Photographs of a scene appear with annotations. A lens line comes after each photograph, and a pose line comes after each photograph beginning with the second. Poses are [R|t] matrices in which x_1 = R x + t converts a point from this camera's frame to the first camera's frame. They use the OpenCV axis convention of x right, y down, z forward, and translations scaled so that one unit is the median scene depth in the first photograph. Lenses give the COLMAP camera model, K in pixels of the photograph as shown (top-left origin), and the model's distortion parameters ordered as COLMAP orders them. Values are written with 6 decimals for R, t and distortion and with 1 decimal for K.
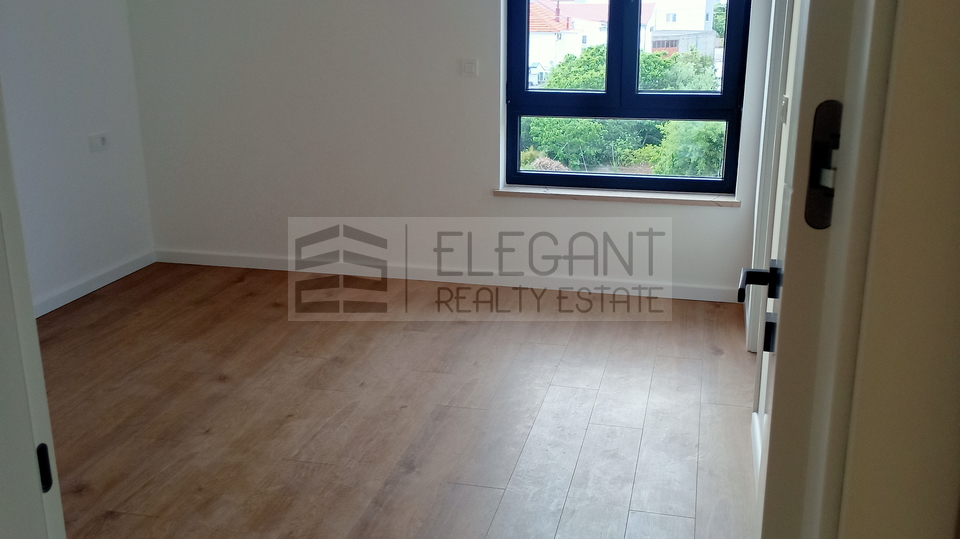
lens RADIAL K [[945.3, 0, 480.0], [0, 945.3, 269.5], [0, 0, 1]] dist [0.058331, -0.017786]
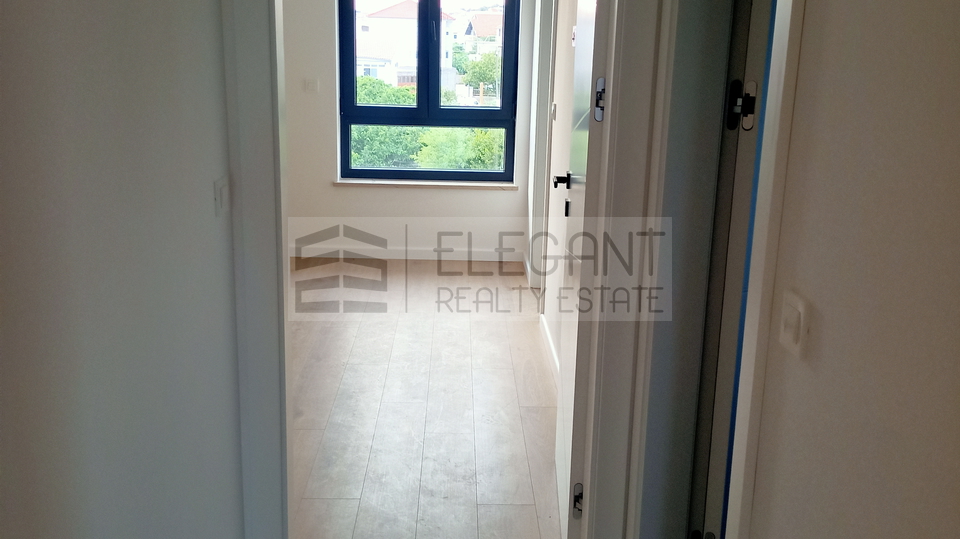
lens RADIAL K [[945.3, 0, 480.0], [0, 945.3, 269.5], [0, 0, 1]] dist [0.058331, -0.017786]
pose [[0.965391, -0.036256, 0.258273, -0.133593], [0.045048, 0.998587, -0.028204, 0.082782], [-0.256886, 0.038863, 0.965660, -0.297212]]
